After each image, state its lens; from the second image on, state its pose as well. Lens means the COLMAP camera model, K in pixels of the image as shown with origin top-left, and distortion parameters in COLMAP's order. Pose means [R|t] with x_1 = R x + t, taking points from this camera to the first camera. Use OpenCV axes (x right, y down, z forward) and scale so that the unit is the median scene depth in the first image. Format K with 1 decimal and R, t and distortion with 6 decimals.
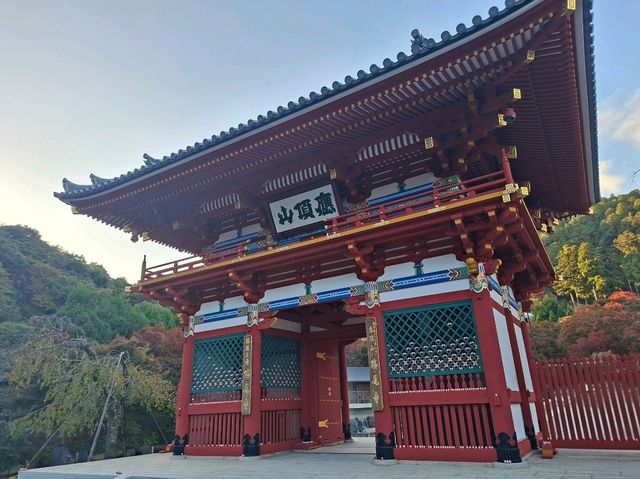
lens RADIAL K [[436.3, 0, 319.1], [0, 436.3, 243.4], [0, 0, 1]] dist [0.004946, -0.007025]
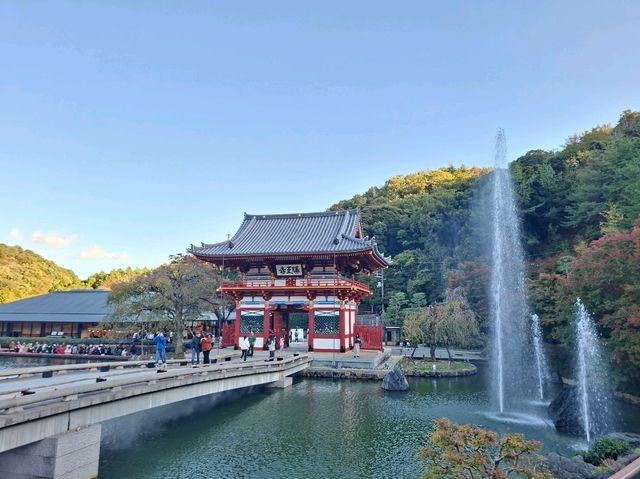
lens RADIAL K [[436.3, 0, 321.5], [0, 436.3, 237.3], [0, 0, 1]] dist [0.004946, -0.007025]
pose [[0.945029, 0.098194, 0.311894, -0.772076], [-0.157390, 0.972679, 0.170656, -0.832063], [-0.286616, -0.210364, 0.934665, -1.722710]]
